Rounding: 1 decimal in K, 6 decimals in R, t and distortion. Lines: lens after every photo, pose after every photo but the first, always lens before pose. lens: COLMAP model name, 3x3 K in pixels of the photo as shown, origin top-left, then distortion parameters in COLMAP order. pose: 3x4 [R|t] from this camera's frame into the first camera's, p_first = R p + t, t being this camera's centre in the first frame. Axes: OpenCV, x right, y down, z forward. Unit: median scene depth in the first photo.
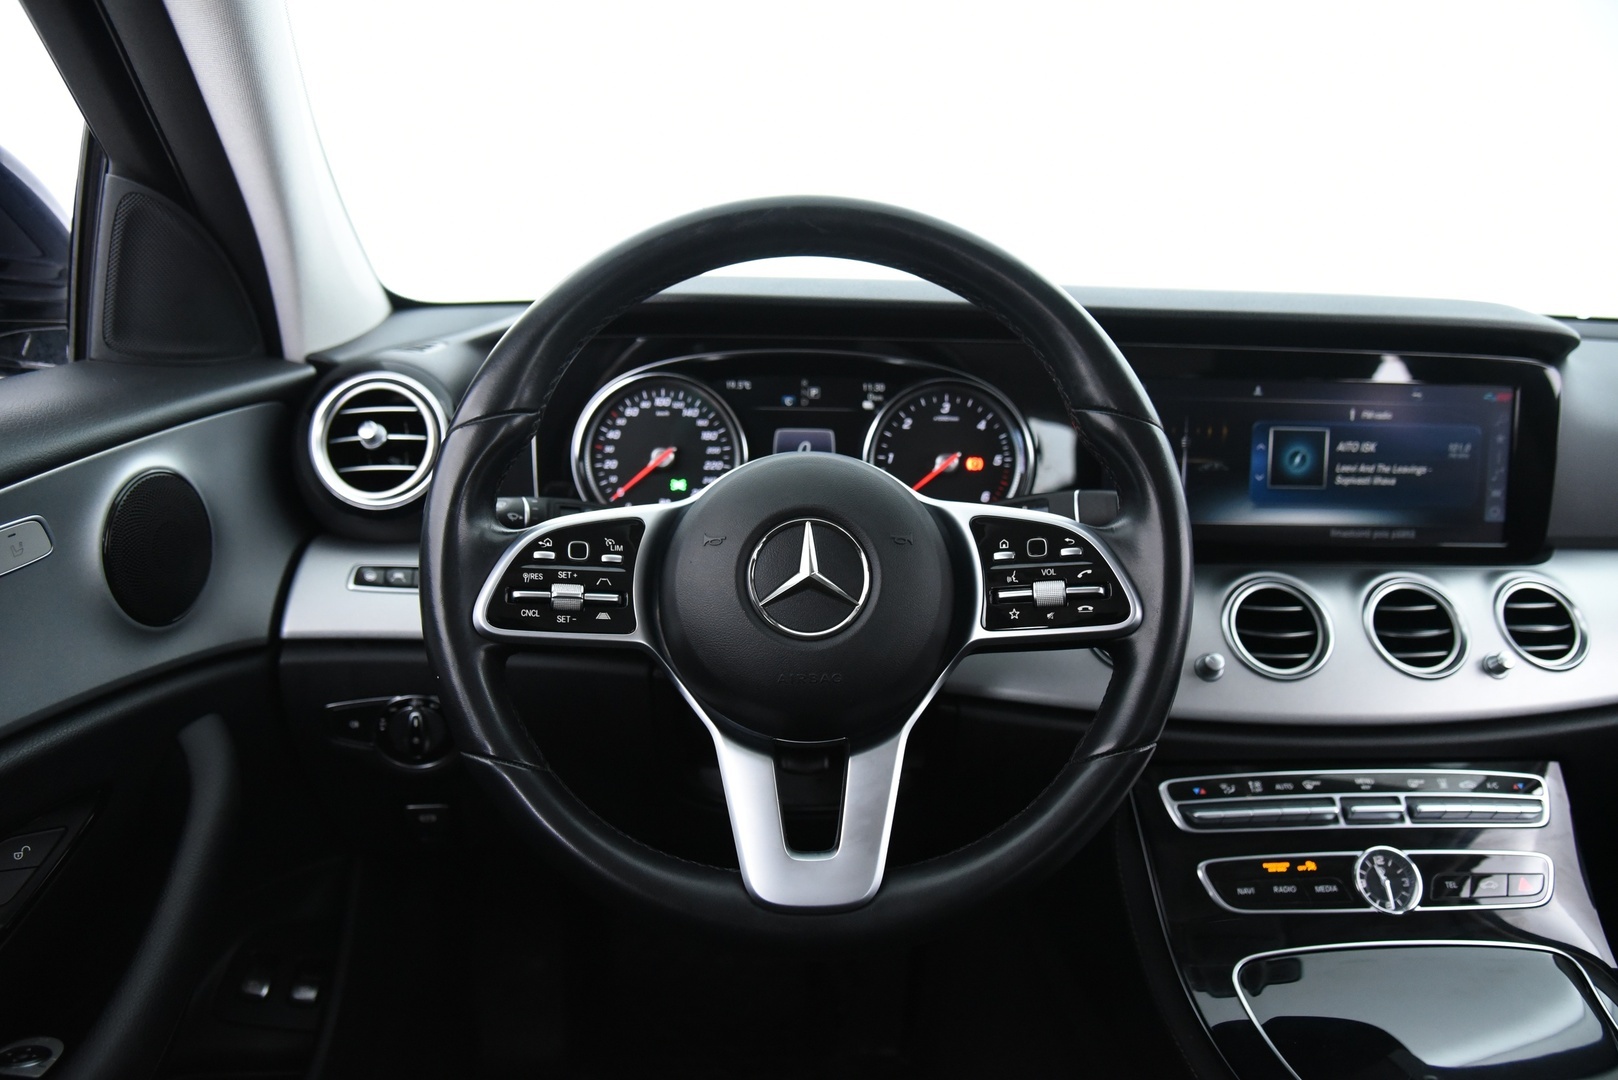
lens RADIAL K [[1196.3, 0, 809.0], [0, 1196.3, 540.0], [0, 0, 1]] dist [-0.084981, 0.008219]
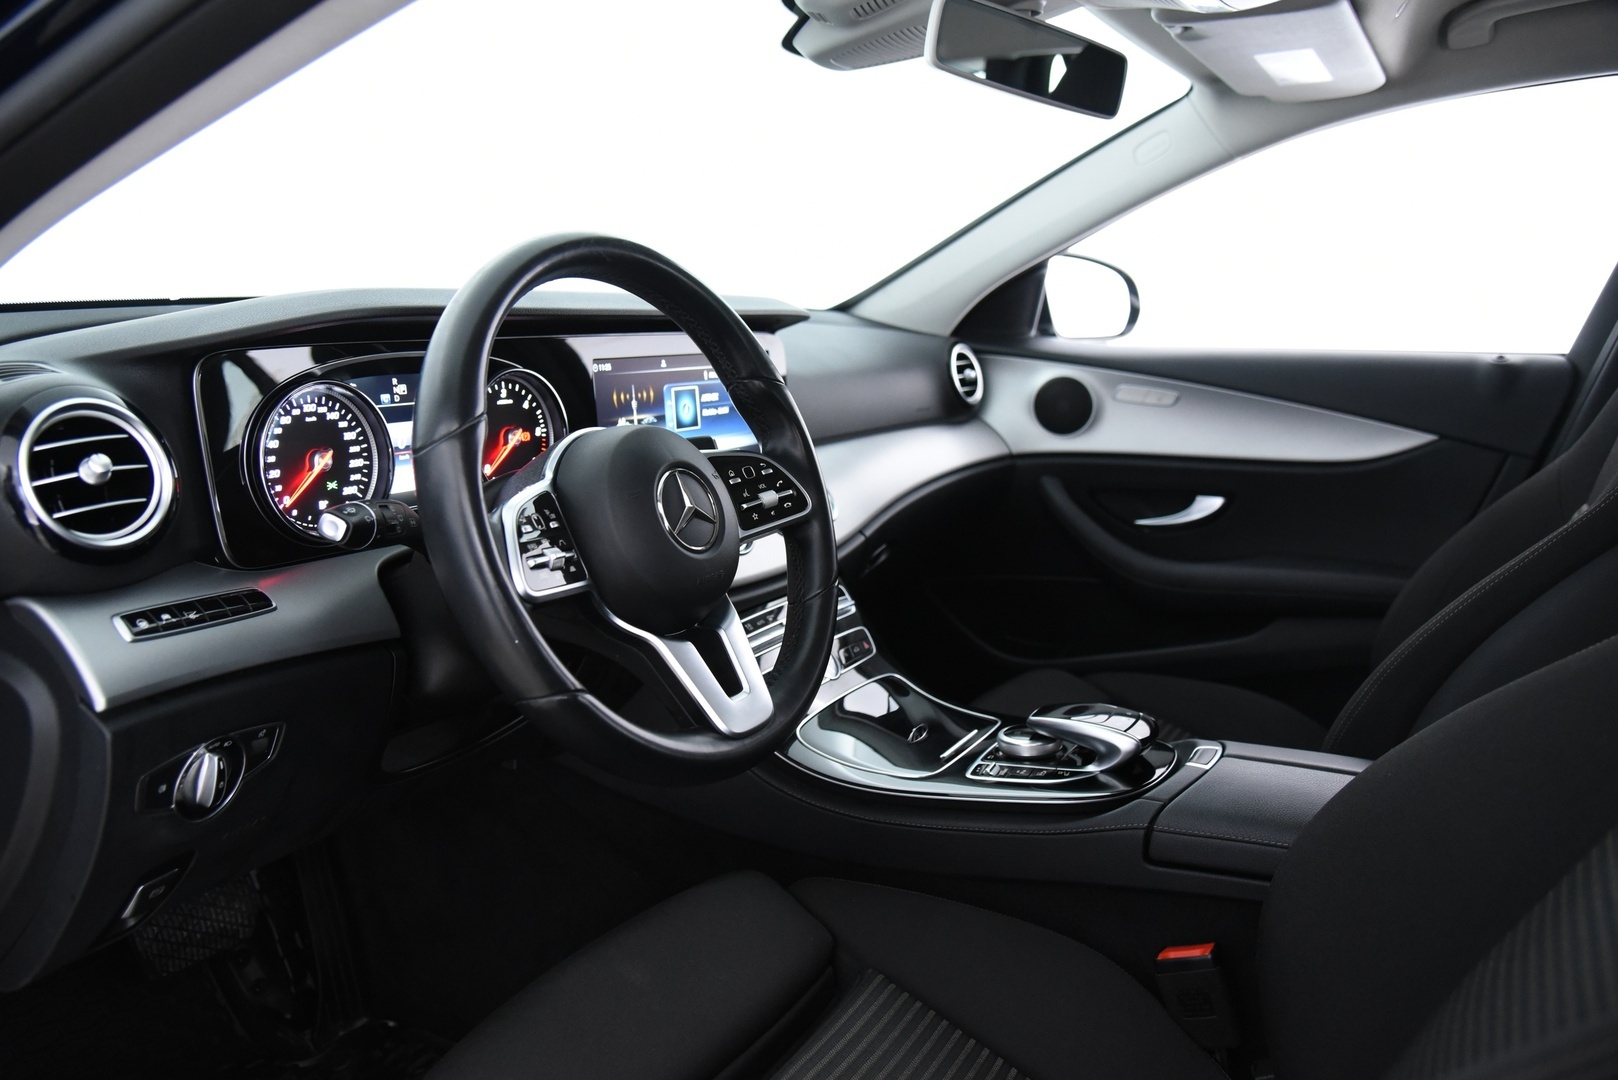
lens RADIAL K [[1270.6, 0, 809.0], [0, 1270.6, 540.0], [0, 0, 1]] dist [-0.006347, -0.001433]
pose [[0.536718, -0.171611, 0.826126, -0.822567], [0.160997, 0.981939, 0.099382, -0.042373], [-0.828260, 0.079664, 0.554653, 0.033942]]
